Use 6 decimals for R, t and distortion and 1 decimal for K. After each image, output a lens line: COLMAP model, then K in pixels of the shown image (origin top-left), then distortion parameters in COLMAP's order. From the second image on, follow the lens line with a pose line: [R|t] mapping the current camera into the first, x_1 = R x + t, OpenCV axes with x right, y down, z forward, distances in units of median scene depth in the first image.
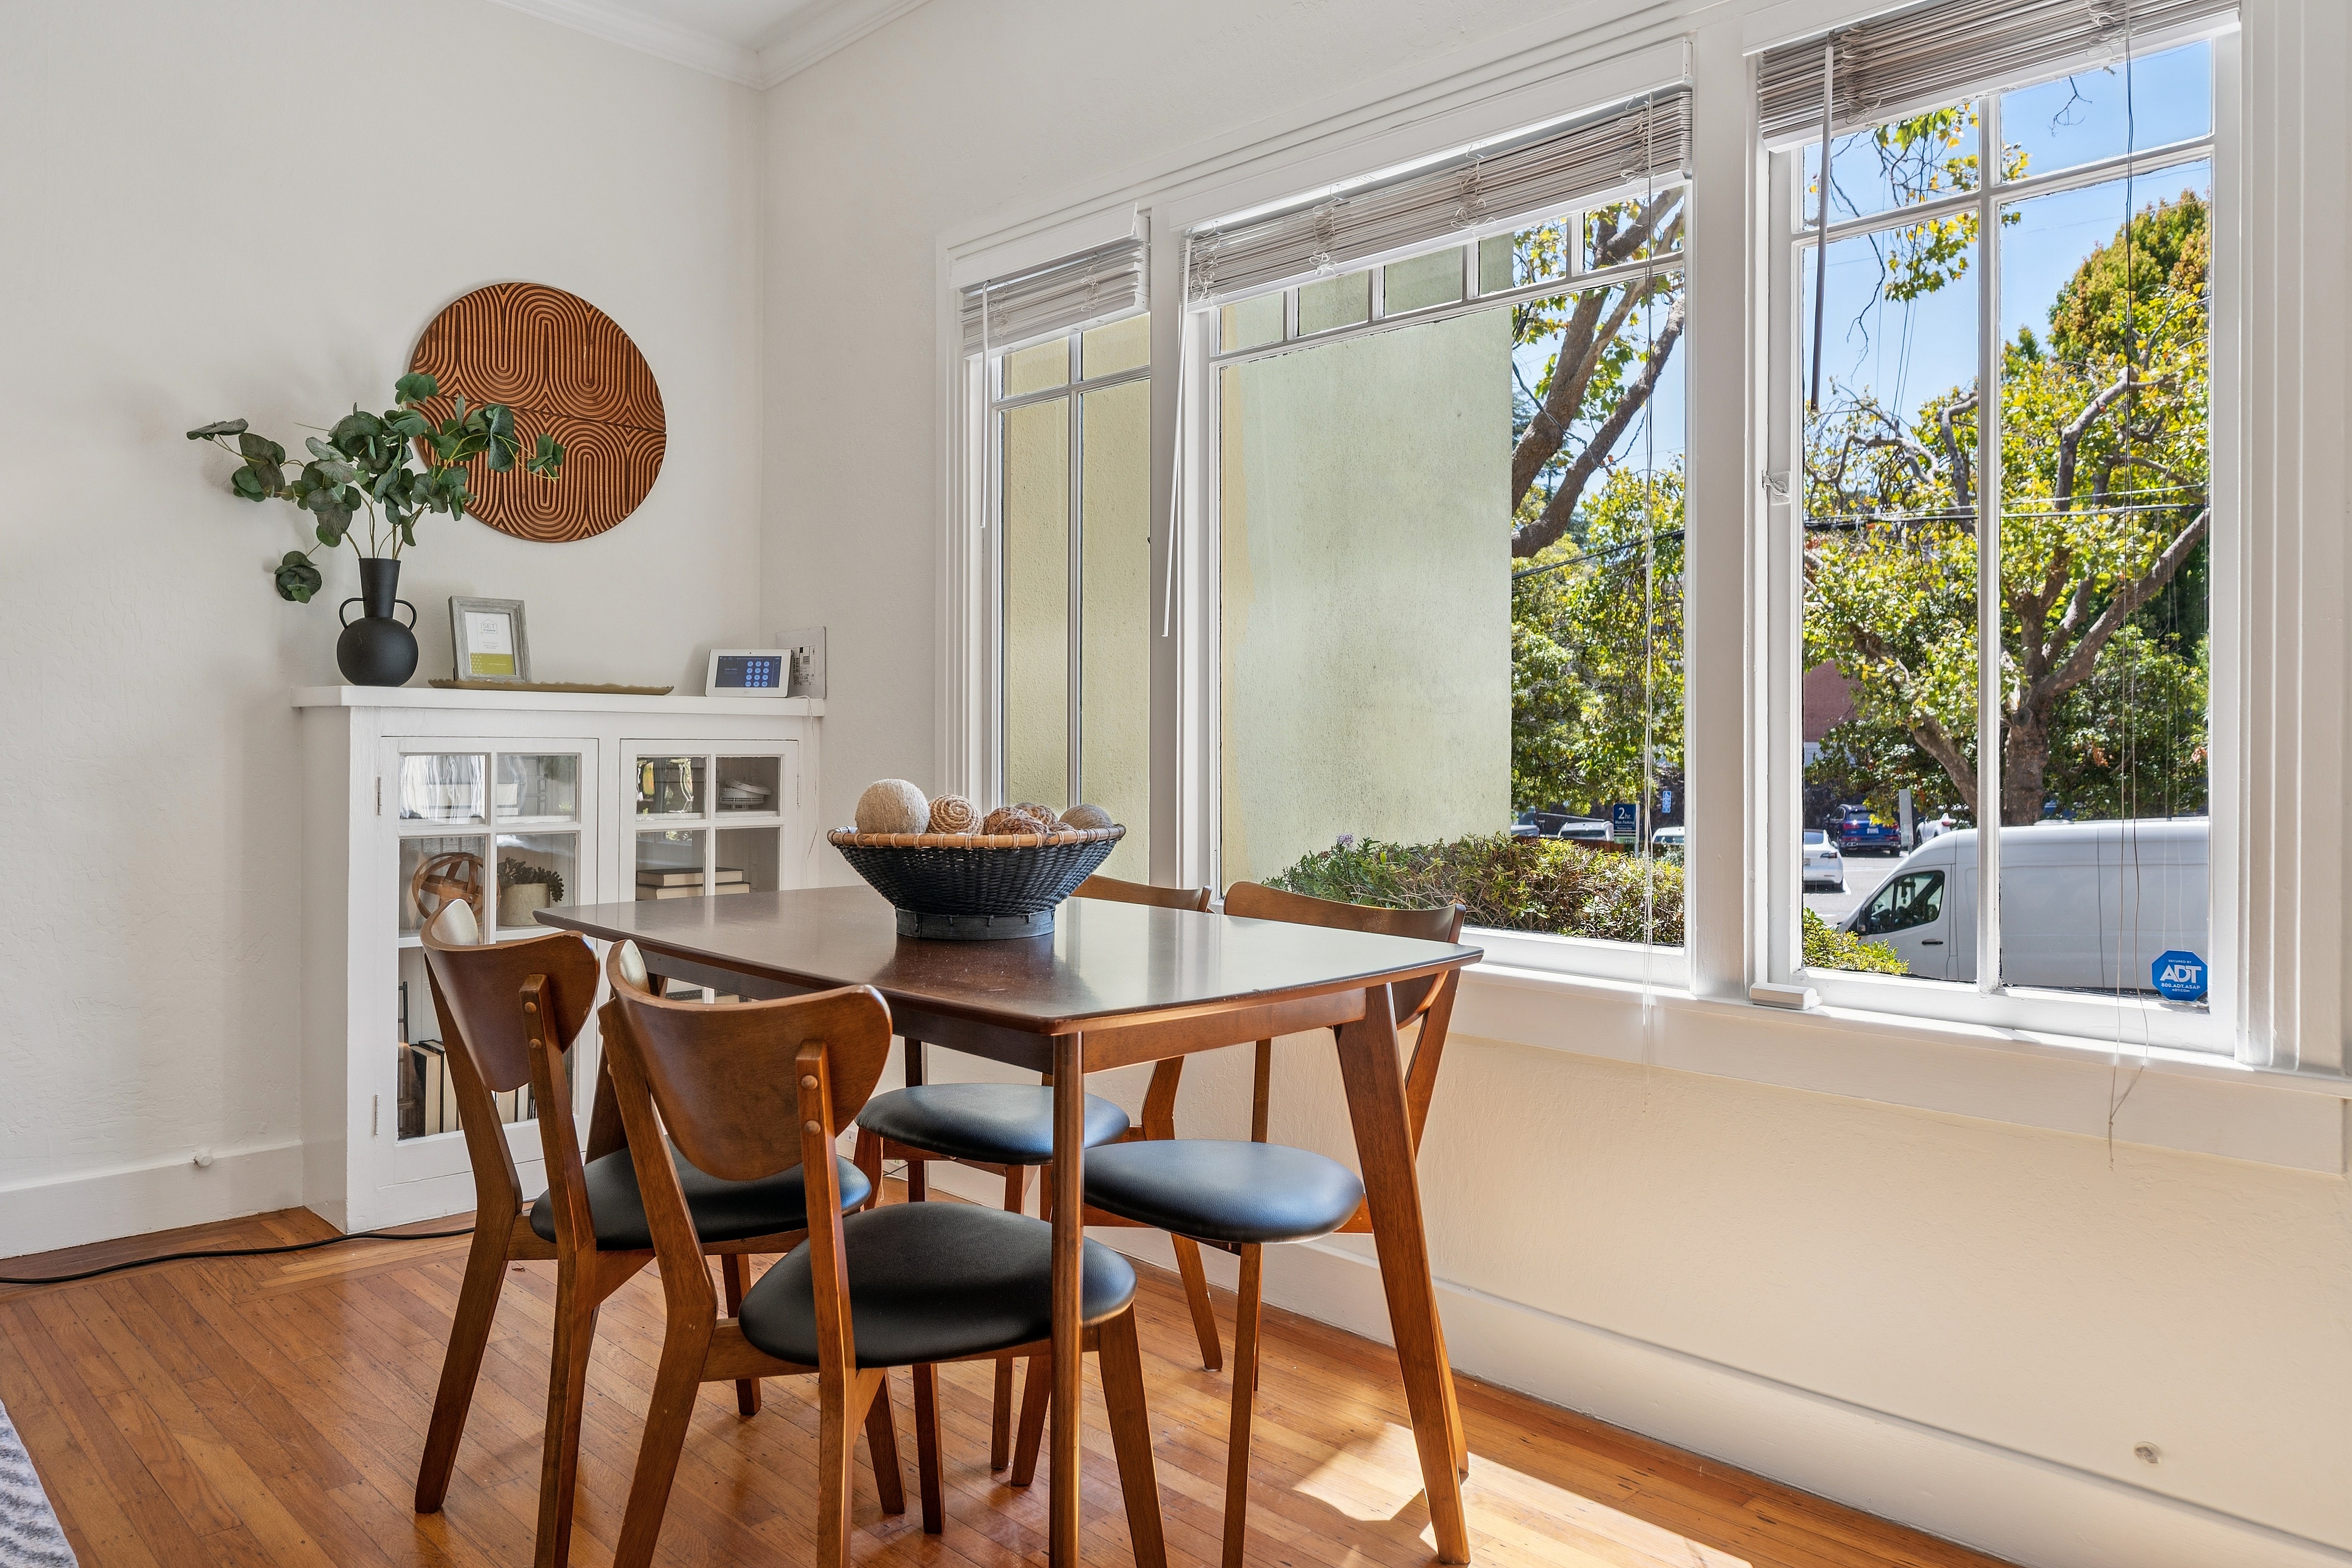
lens RADIAL K [[1597.8, 0, 1184.2], [0, 1597.8, 745.9], [0, 0, 1]] dist [-0.010525, -0.001914]
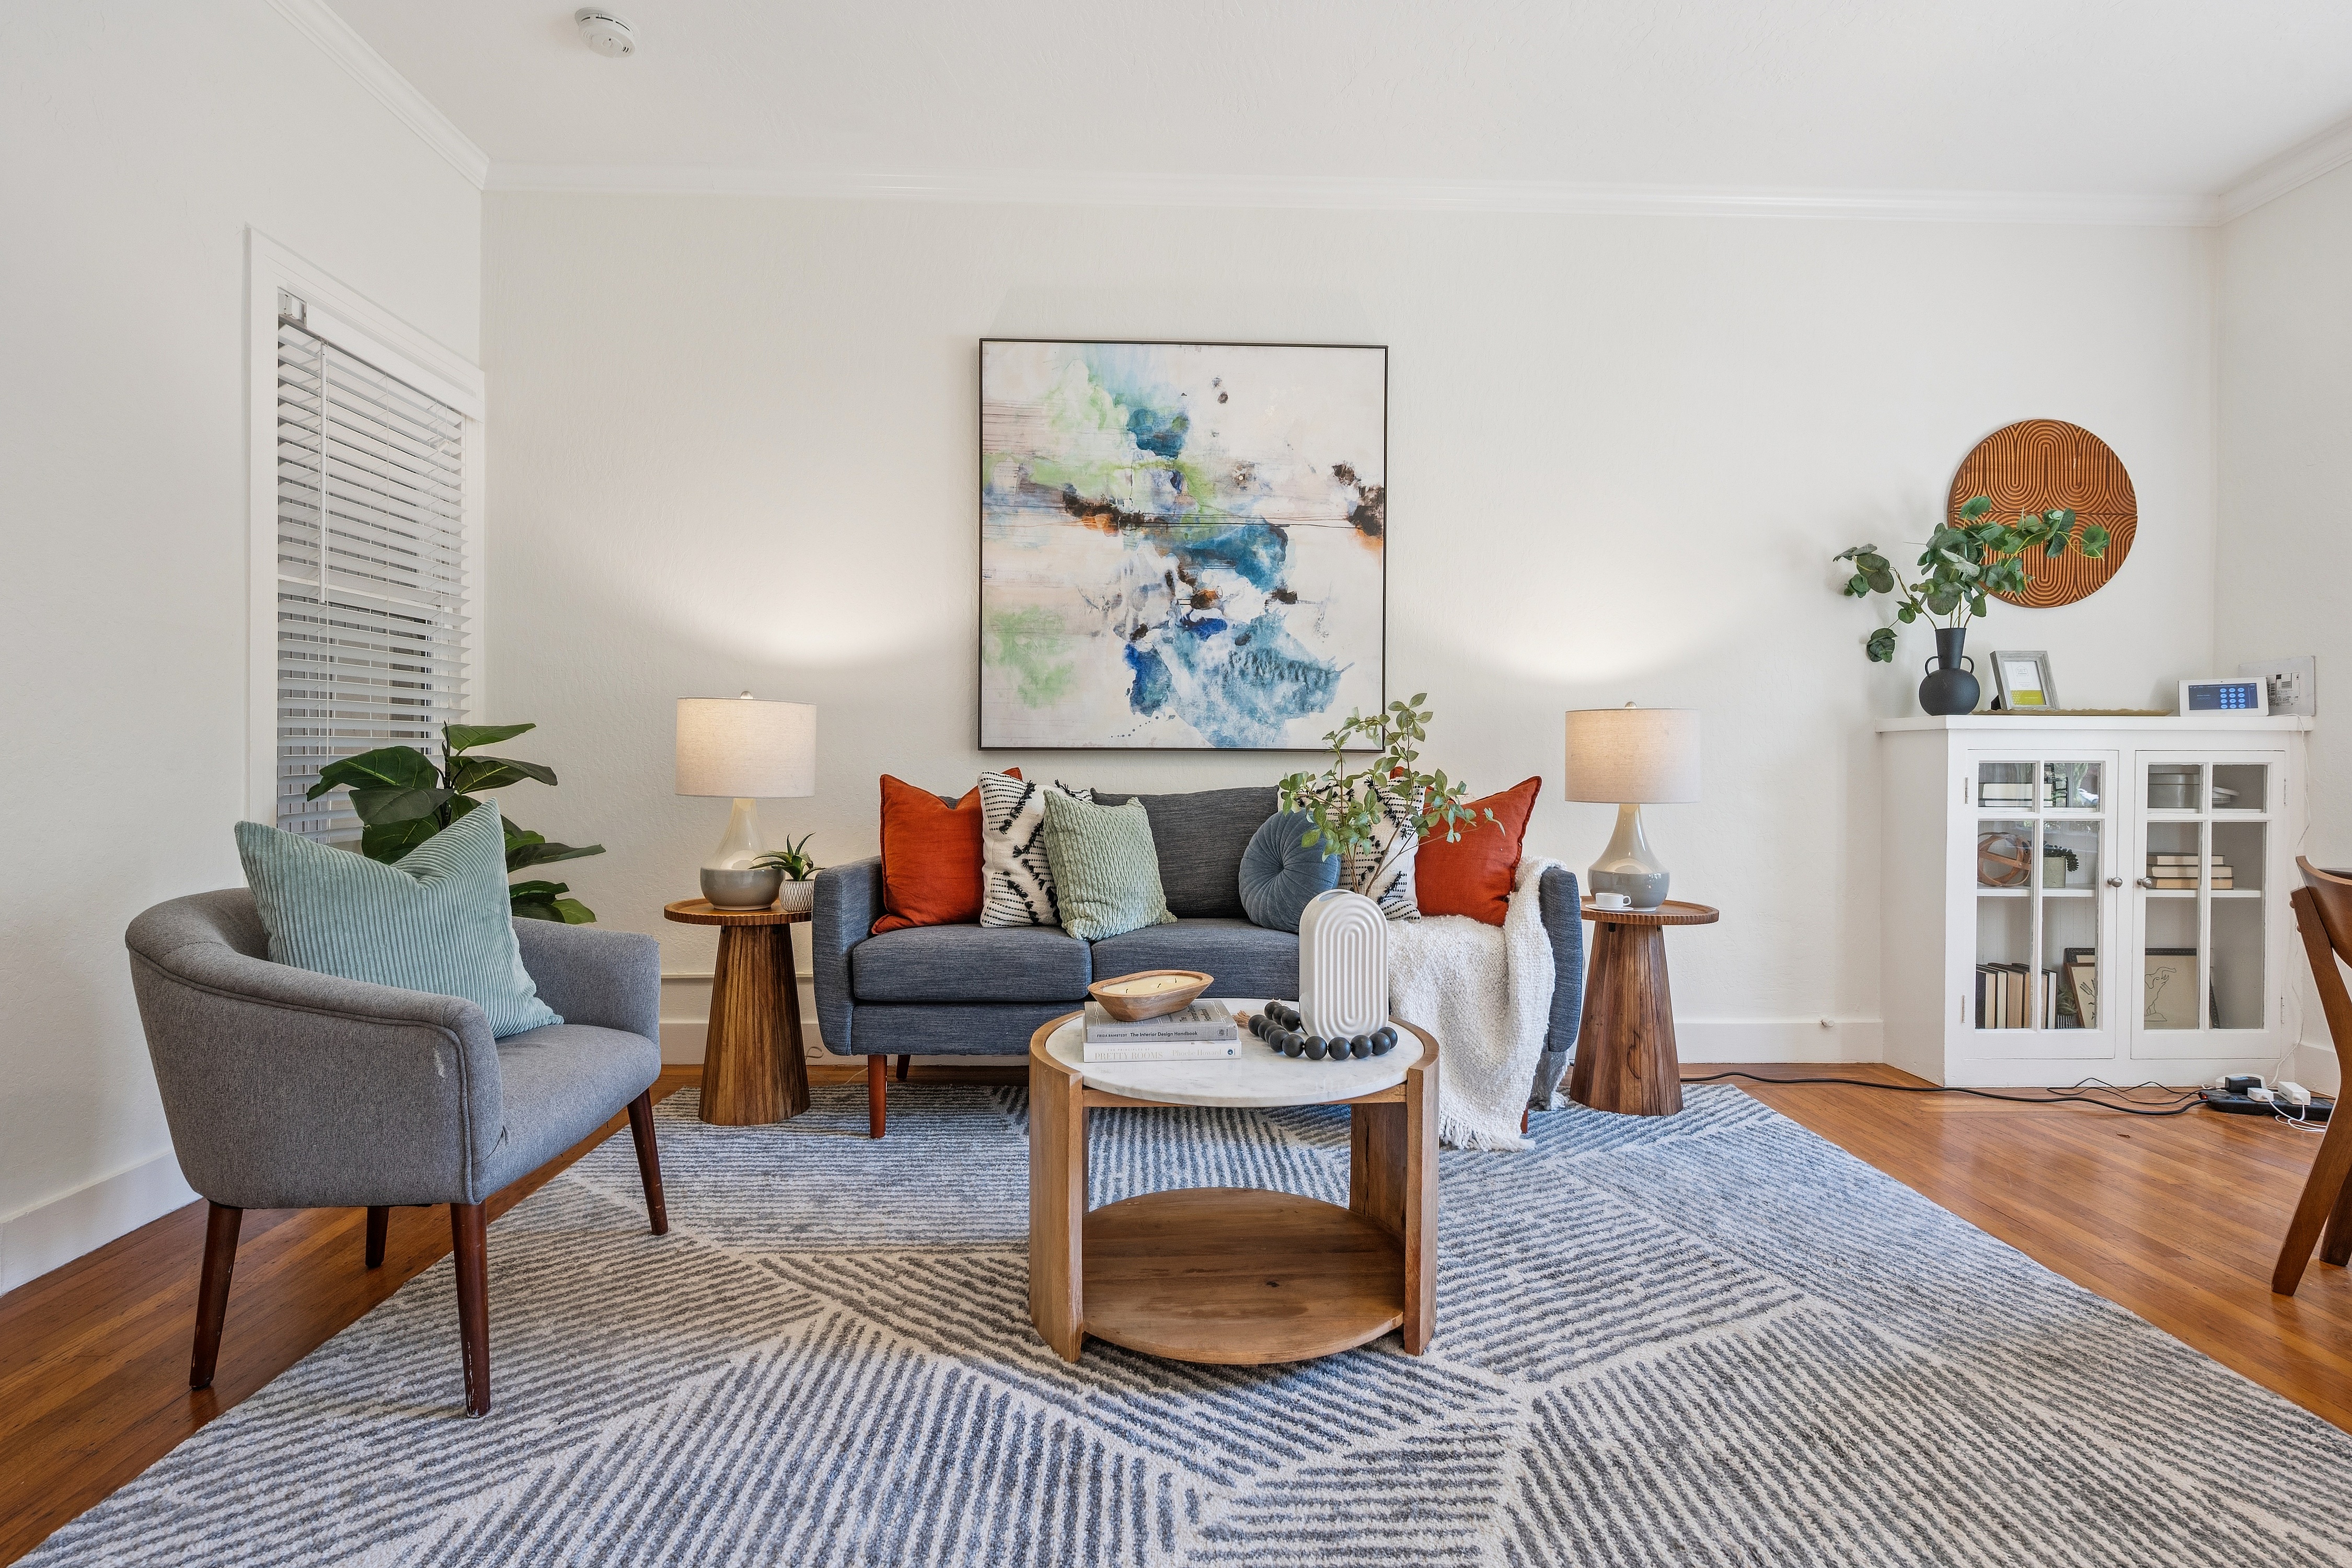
lens RADIAL K [[1131.0, 0, 1168.5], [0, 1131.0, 784.7], [0, 0, 1]] dist [-0.000481, 0.000178]
pose [[0.728336, 0.003953, -0.685209, -0.296647], [0.001751, 0.999969, 0.007630, 0.015521], [0.685218, -0.006757, 0.728307, -0.227452]]
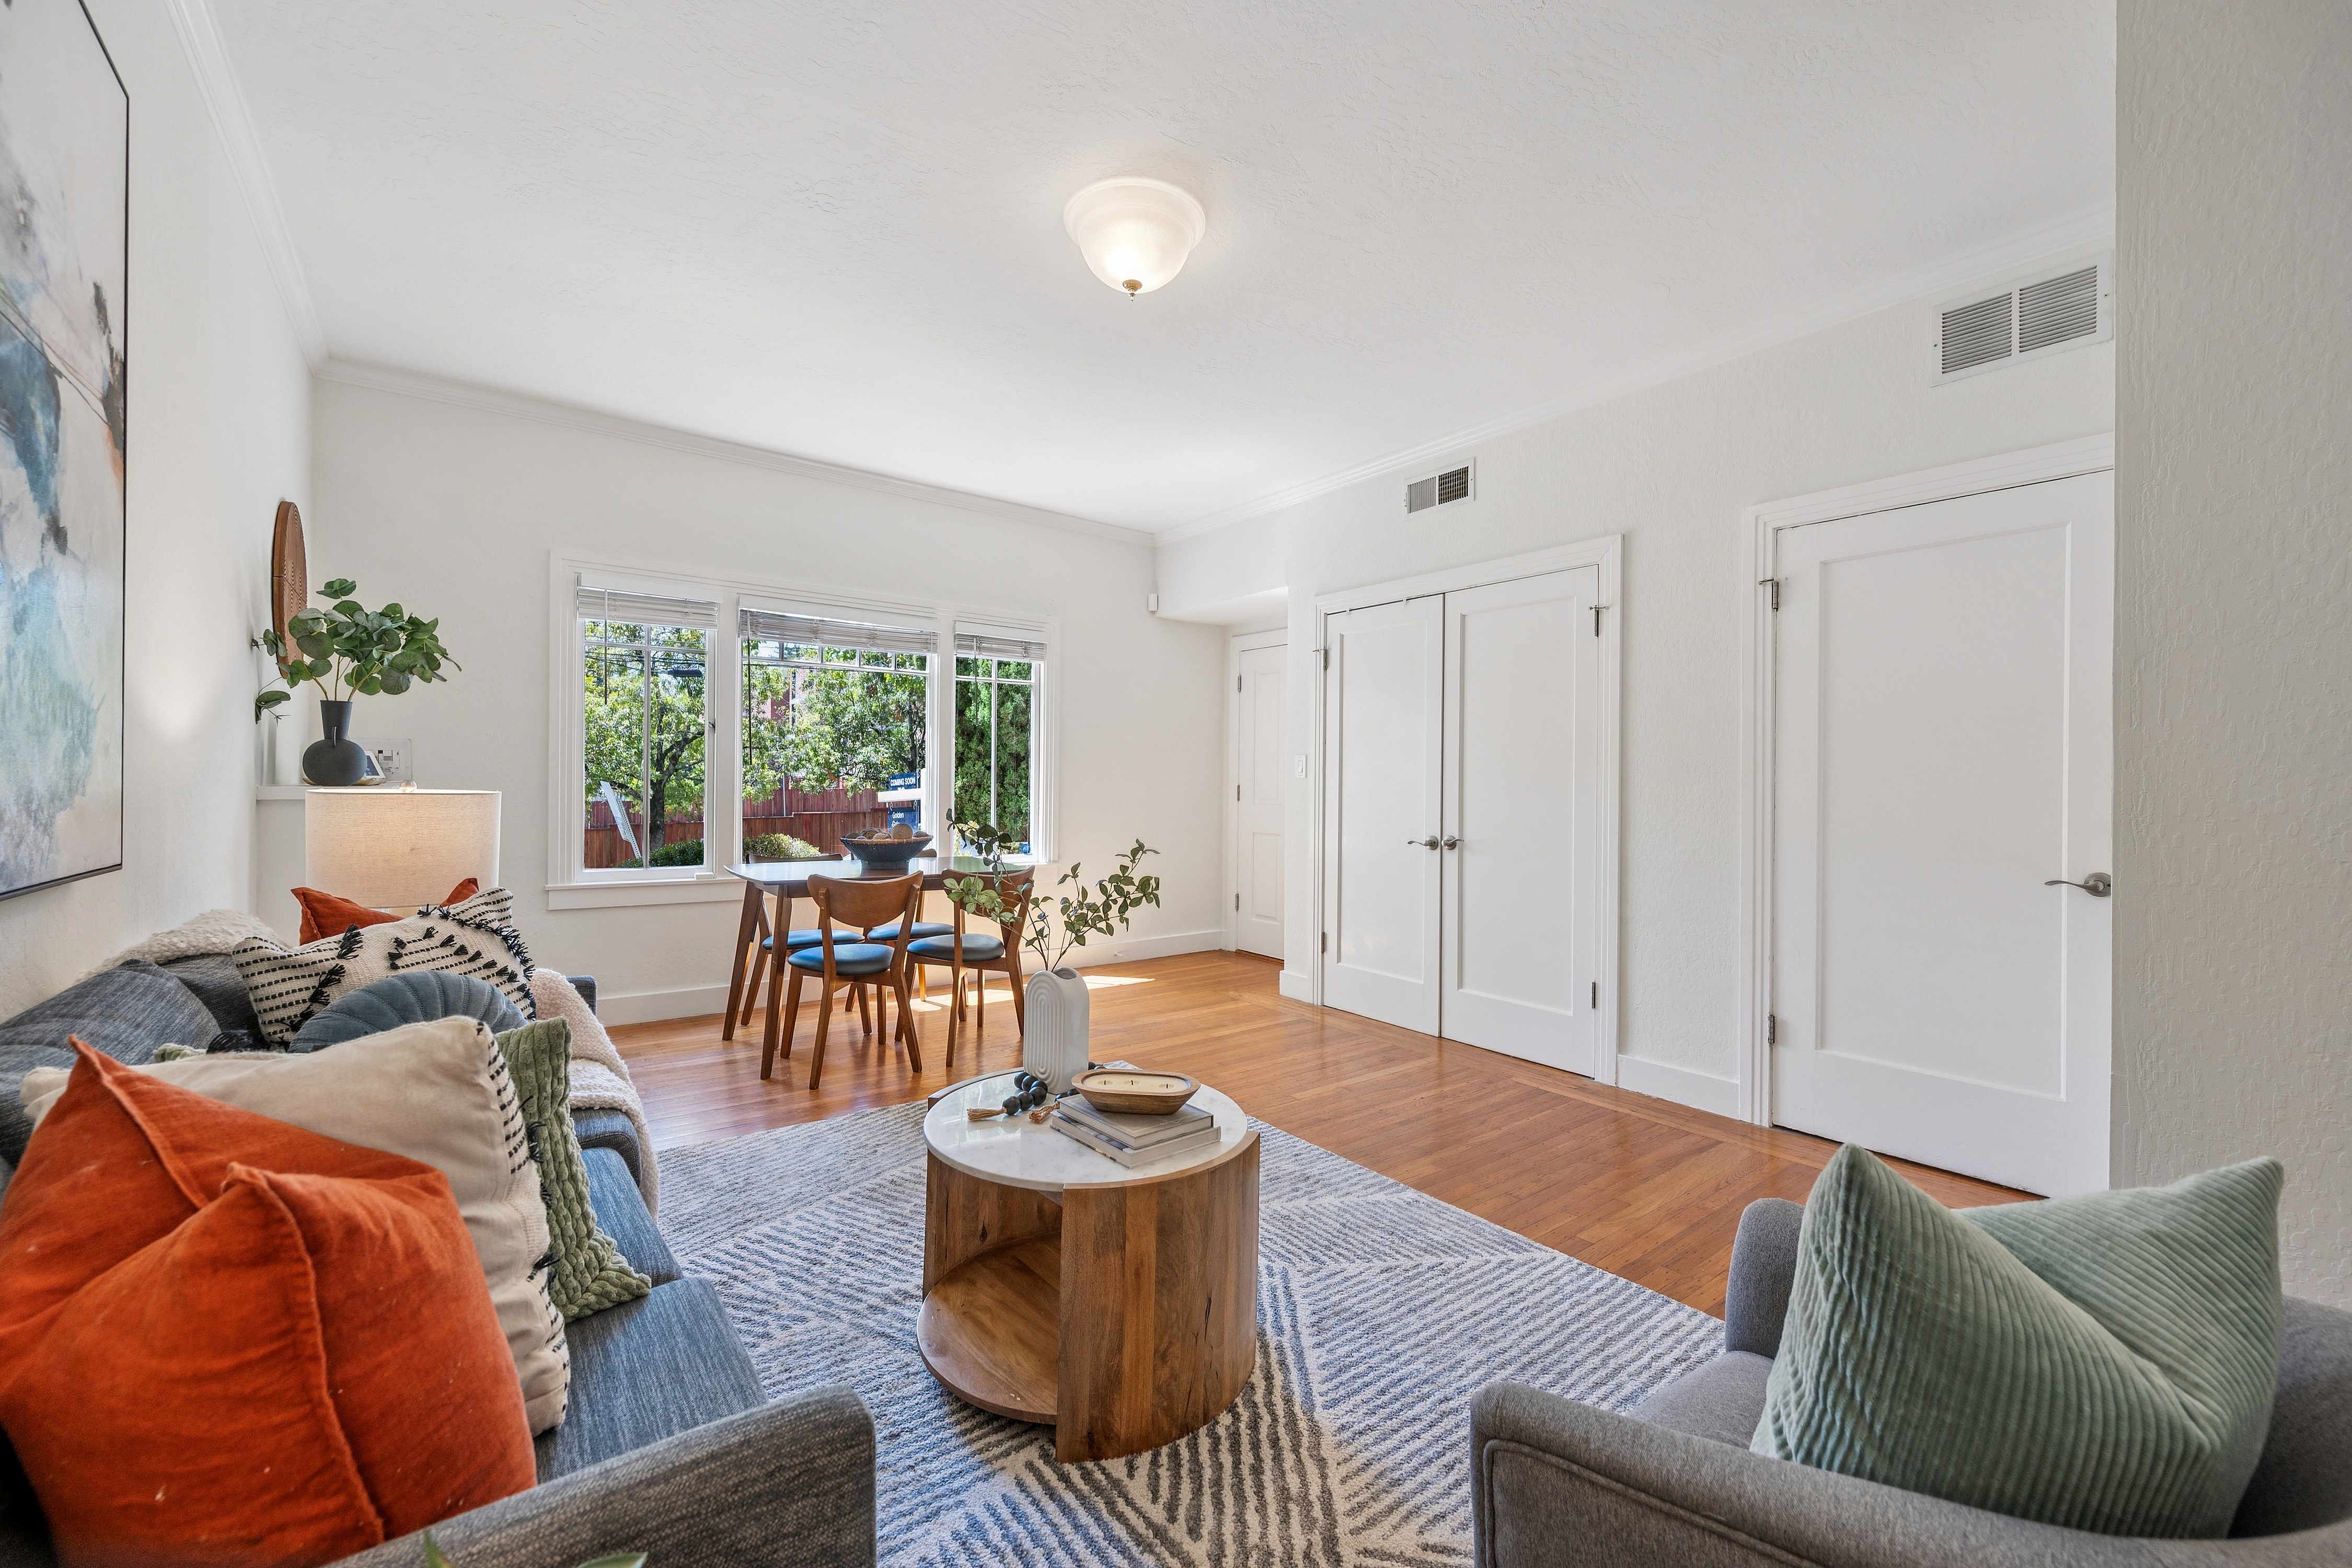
lens RADIAL K [[927.8, 0, 1170.9], [0, 927.8, 769.8], [0, 0, 1]] dist [-0.000151, 0.000096]
pose [[0.134868, 0.000543, 0.990863, -1.192849], [-0.009578, 0.999954, 0.000756, -0.055825], [-0.990817, -0.009593, 0.134867, 0.085618]]
